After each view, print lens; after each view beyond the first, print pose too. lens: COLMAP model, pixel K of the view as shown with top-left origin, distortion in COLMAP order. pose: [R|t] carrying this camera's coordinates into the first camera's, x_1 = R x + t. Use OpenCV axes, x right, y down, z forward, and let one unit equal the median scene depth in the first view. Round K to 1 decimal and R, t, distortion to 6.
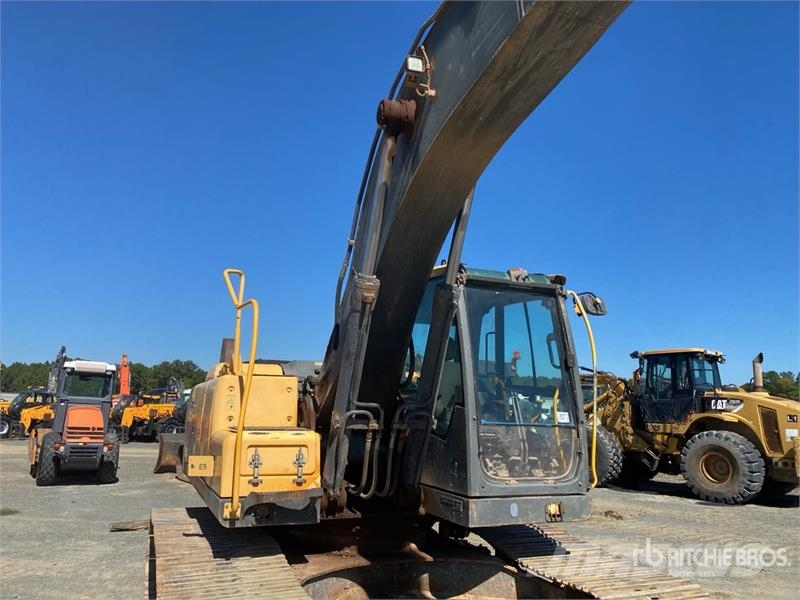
lens RADIAL K [[611.5, 0, 400.0], [0, 611.5, 300.0], [0, 0, 1]] dist [0.069719, -0.097042]
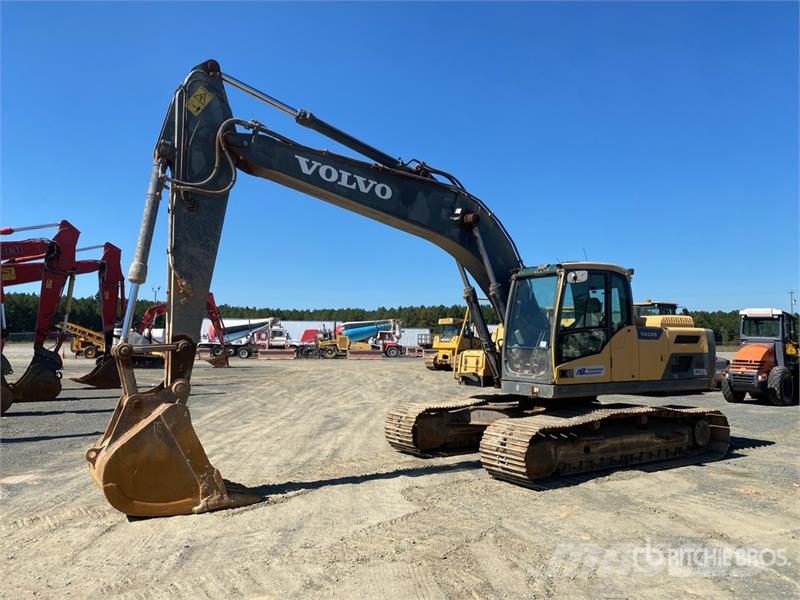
lens RADIAL K [[611.5, 0, 400.0], [0, 611.5, 300.0], [0, 0, 1]] dist [0.069719, -0.097042]
pose [[0.188382, -0.080064, -0.978827, 0.643130], [0.169611, 0.984348, -0.047873, 0.022419], [0.967339, -0.157001, 0.199013, 0.069115]]
